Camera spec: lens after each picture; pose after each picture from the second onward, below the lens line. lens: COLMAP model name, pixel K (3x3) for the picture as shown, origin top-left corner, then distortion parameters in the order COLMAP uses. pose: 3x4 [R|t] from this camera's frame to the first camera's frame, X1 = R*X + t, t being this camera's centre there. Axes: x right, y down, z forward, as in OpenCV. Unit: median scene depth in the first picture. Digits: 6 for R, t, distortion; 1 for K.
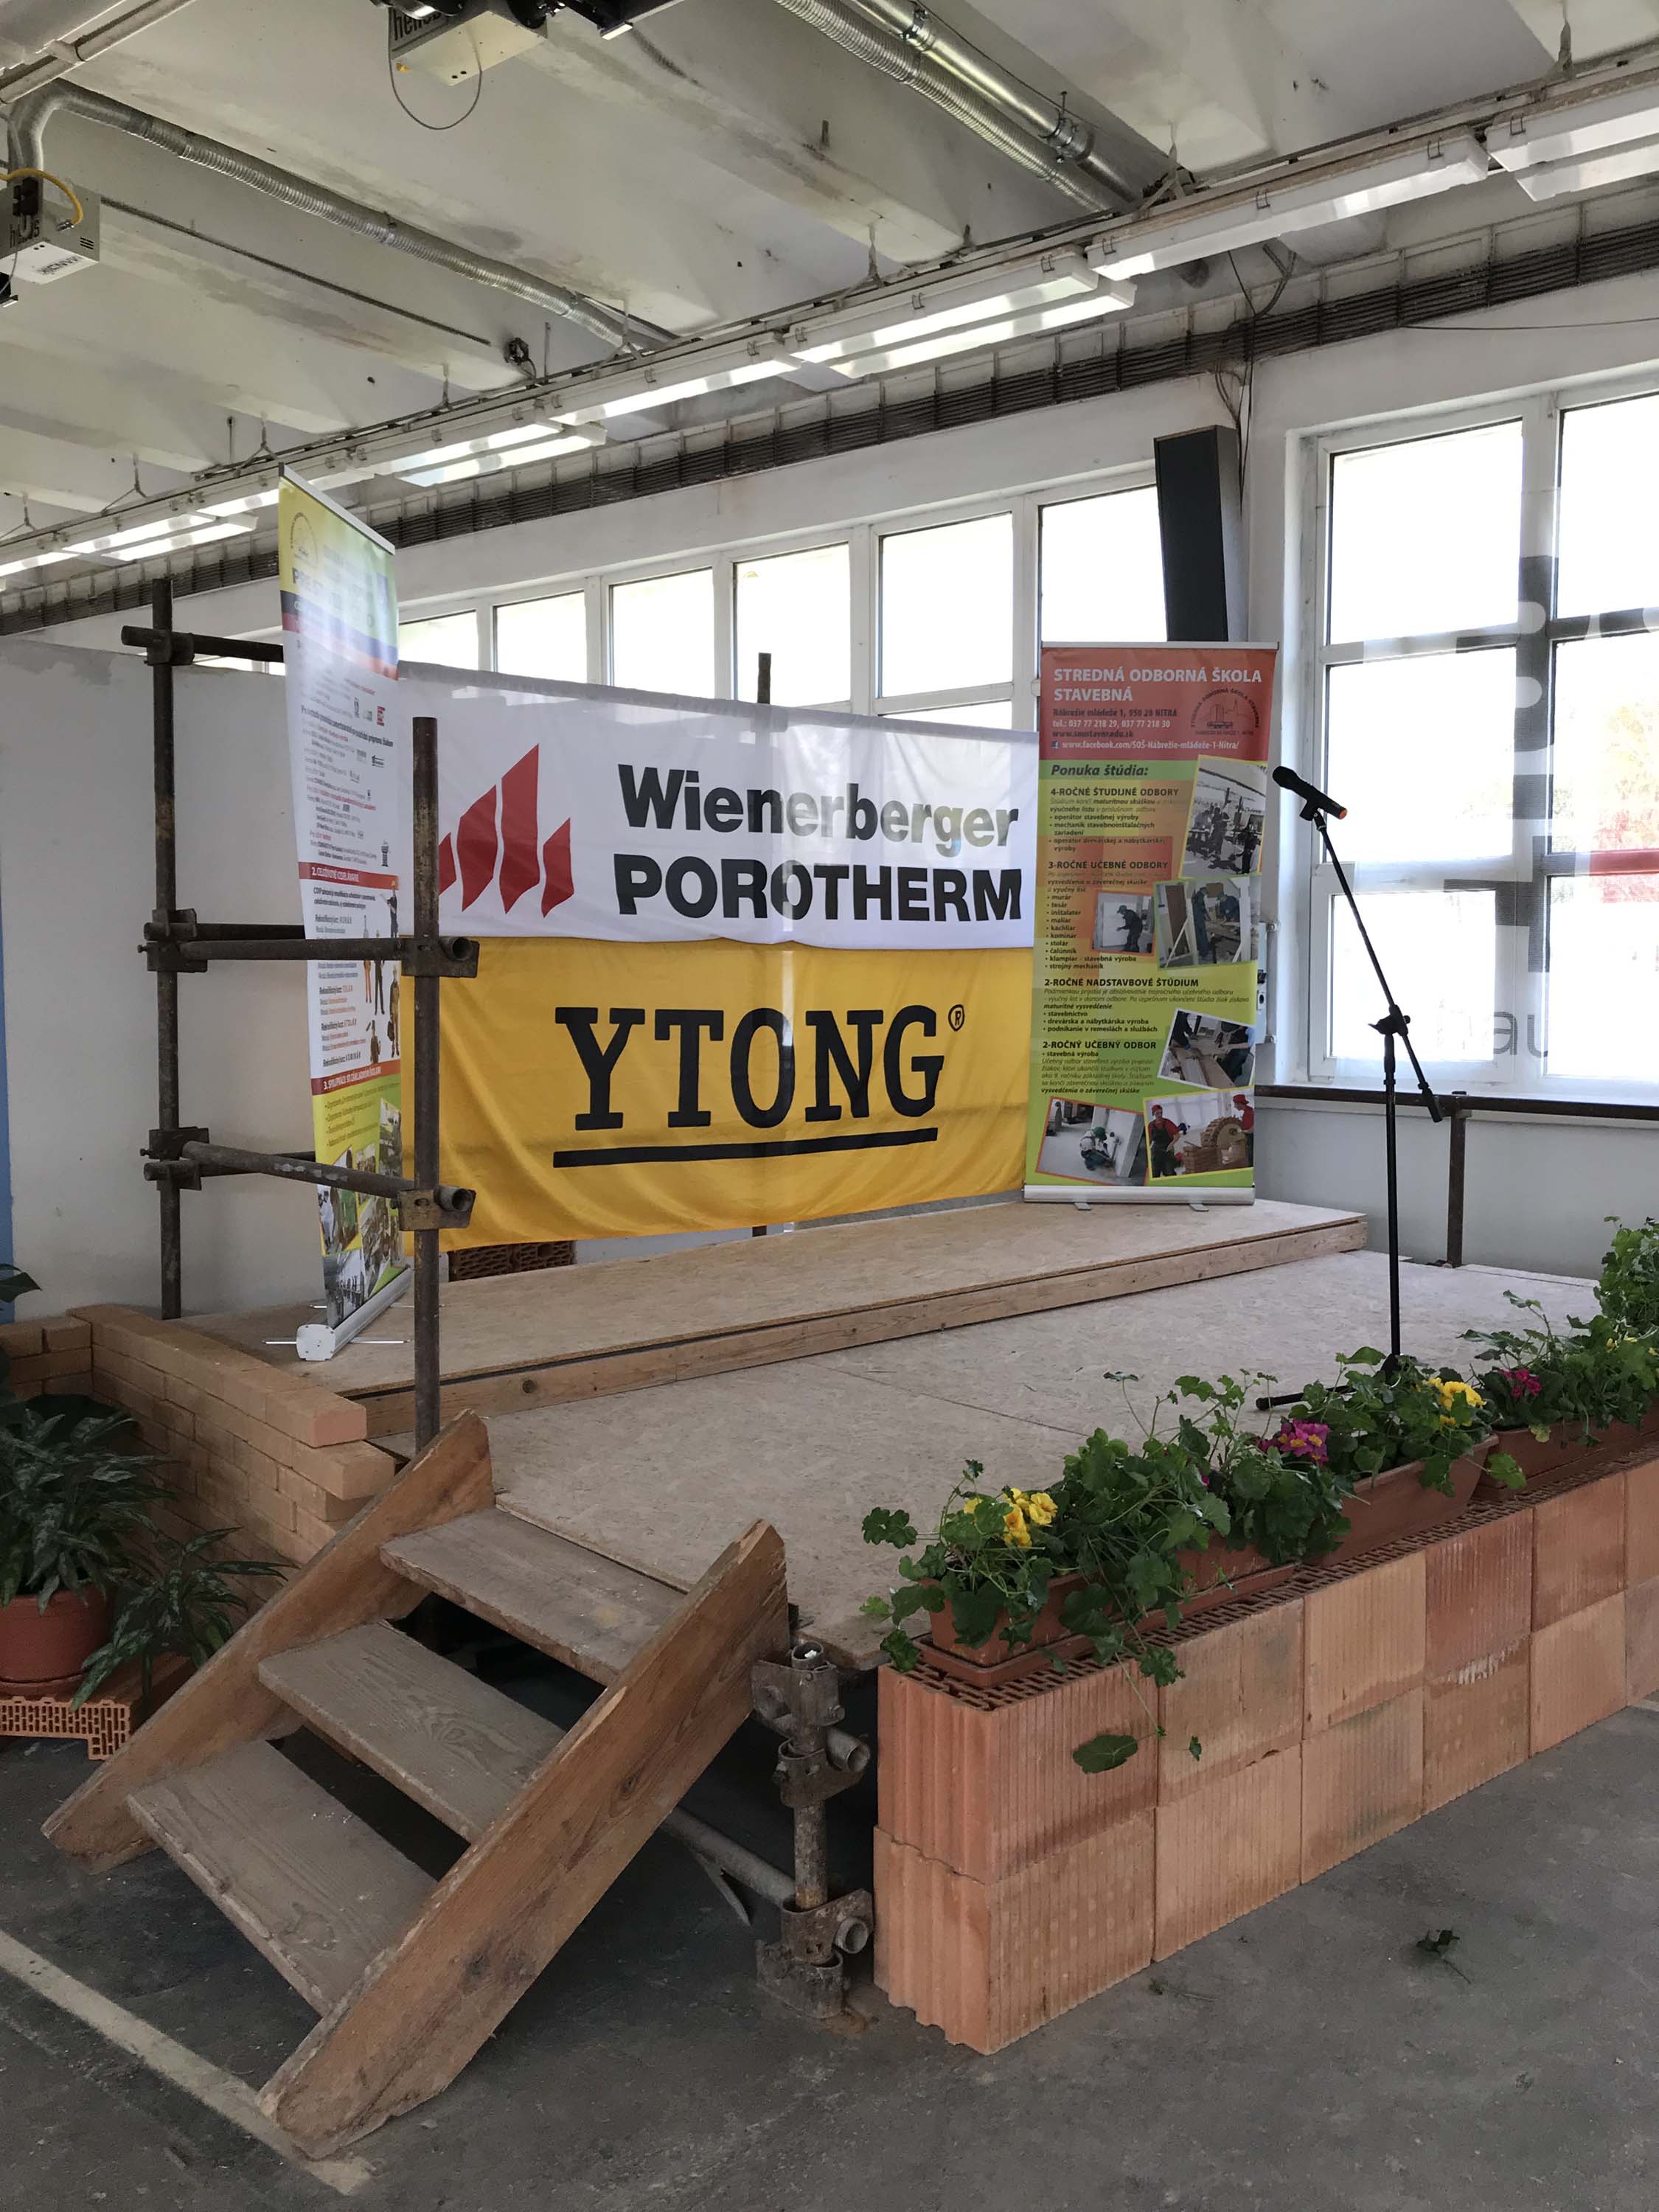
lens RADIAL K [[1837.5, 0, 829.5], [0, 1837.5, 1106.0], [0, 0, 1]] dist [0.006710, 0.015198]
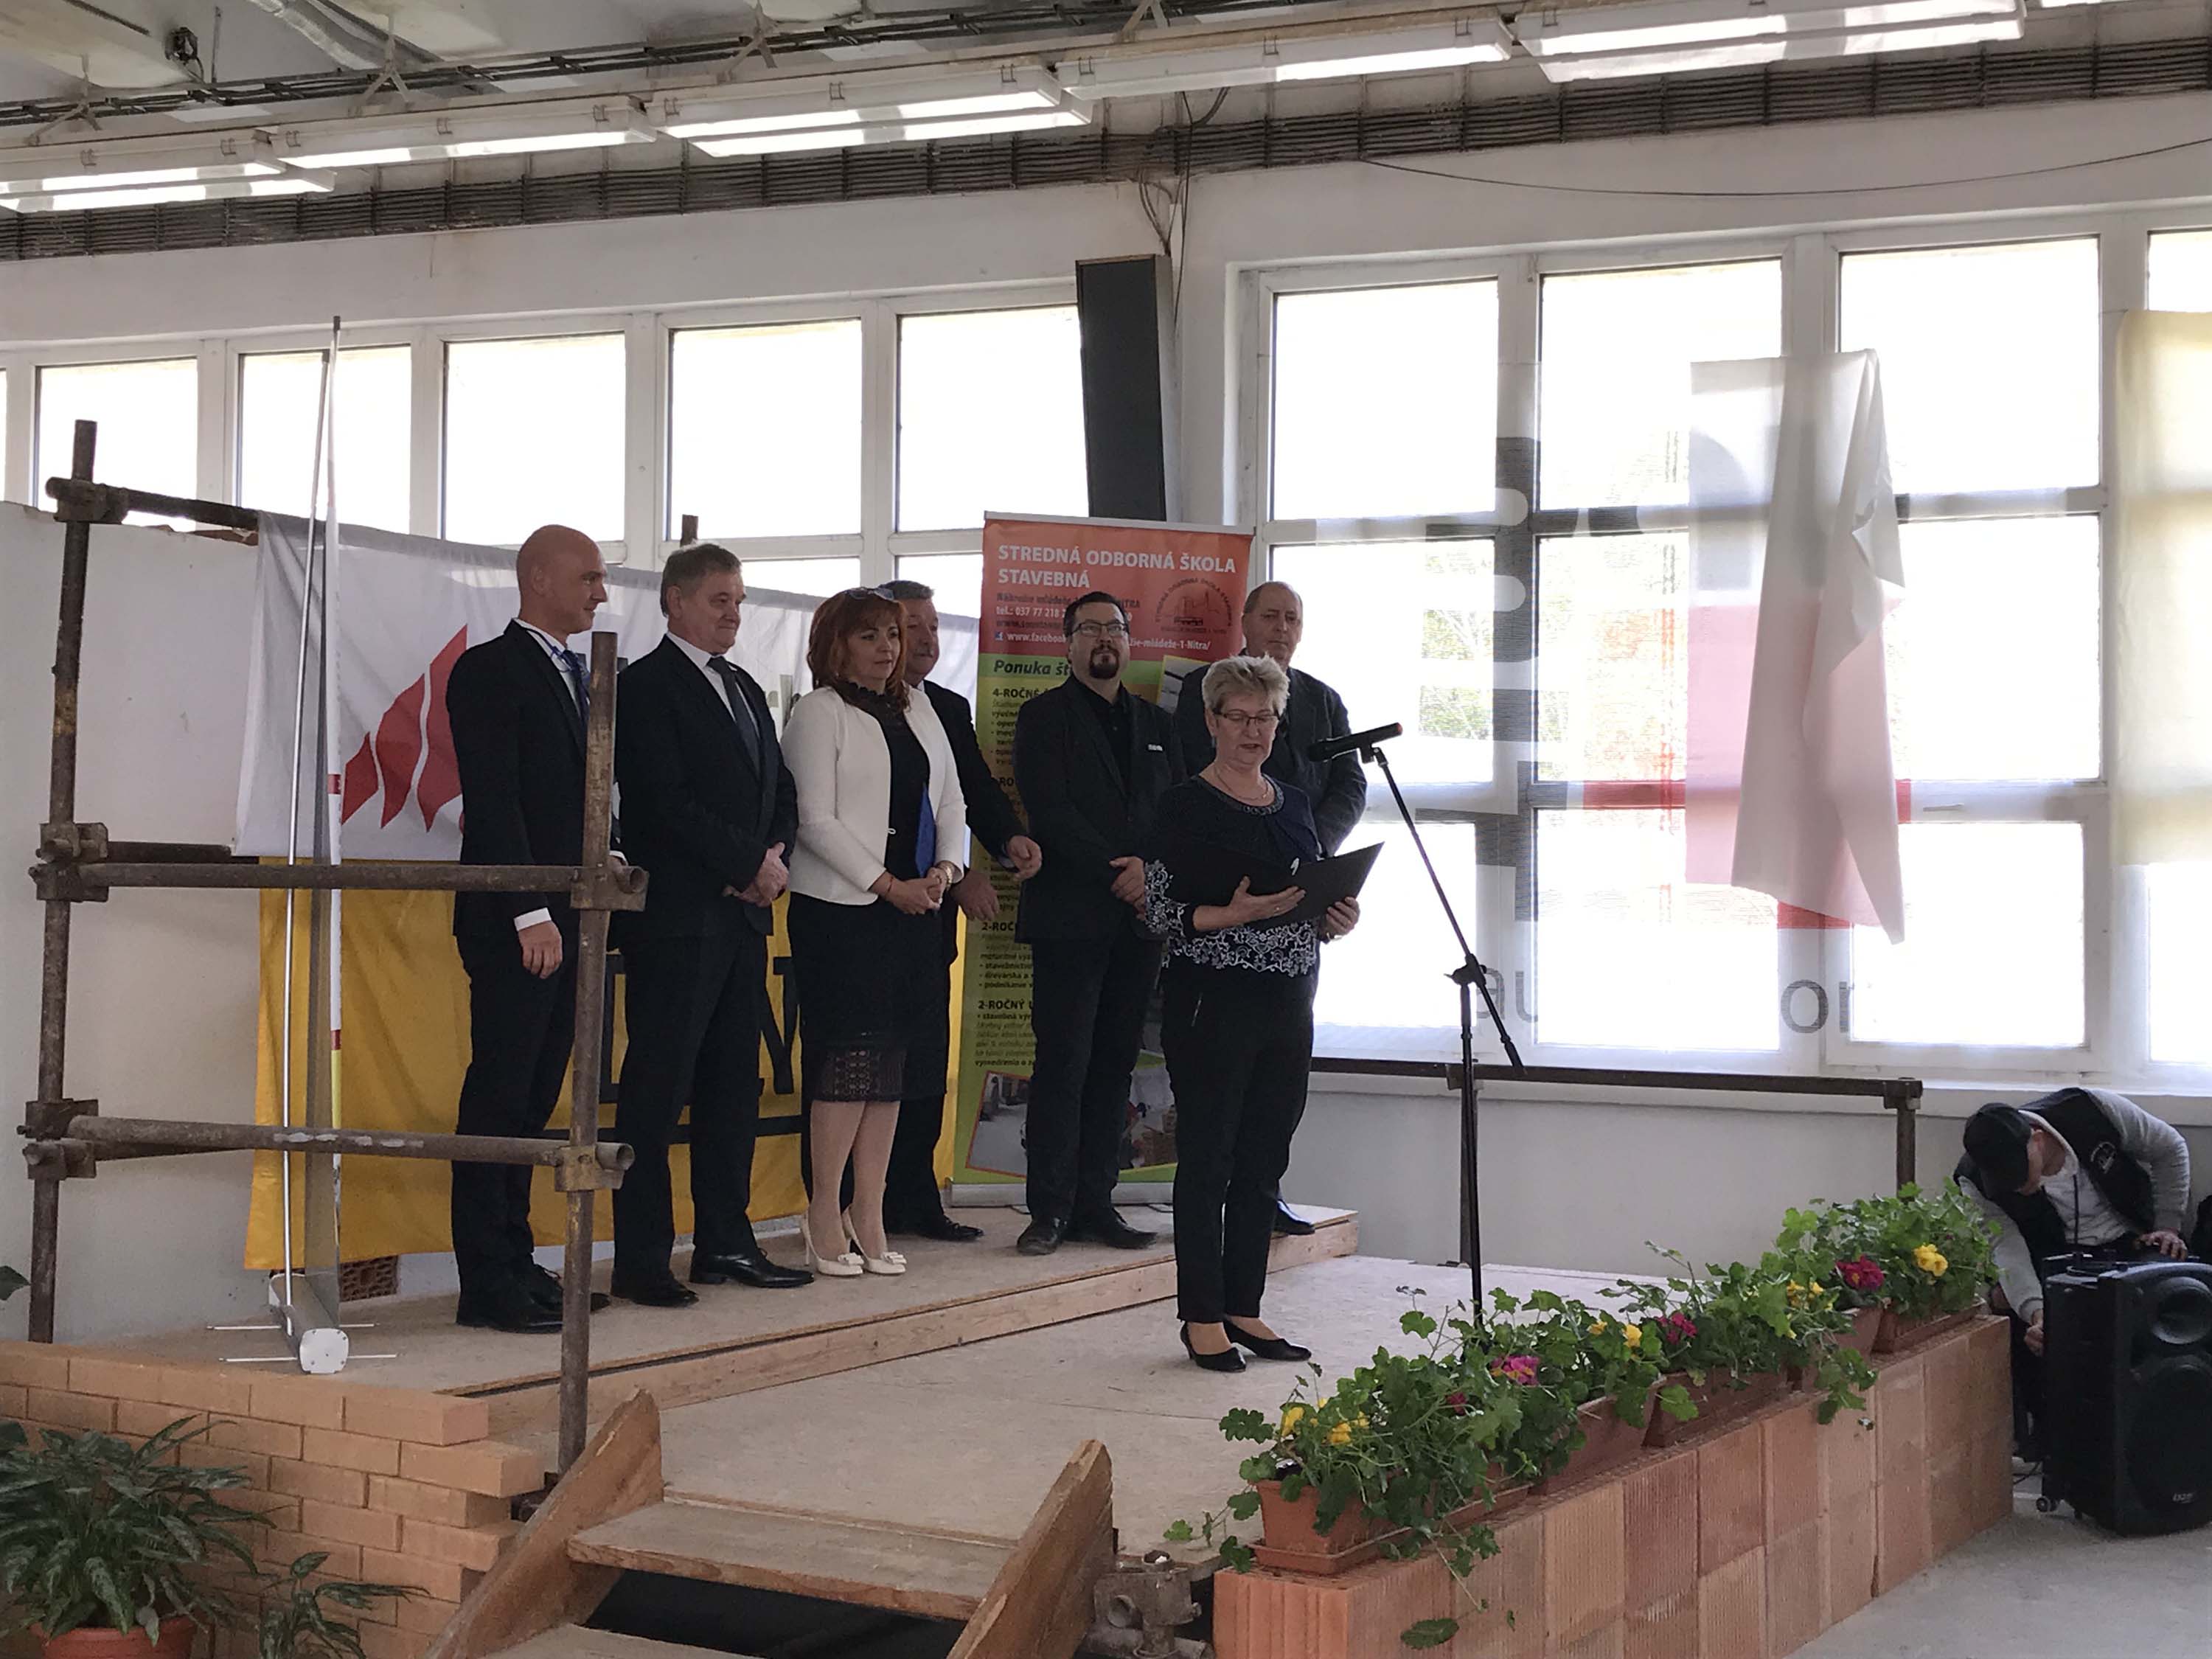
lens RADIAL K [[3102.3, 0, 1106.0], [0, 3102.3, 829.5], [0, 0, 1]] dist [0.151859, -0.564433]
pose [[0.949359, 0.021084, 0.313486, -0.254156], [0.010732, 0.994987, -0.099422, 0.025503], [-0.314011, 0.097752, 0.944374, -0.297701]]
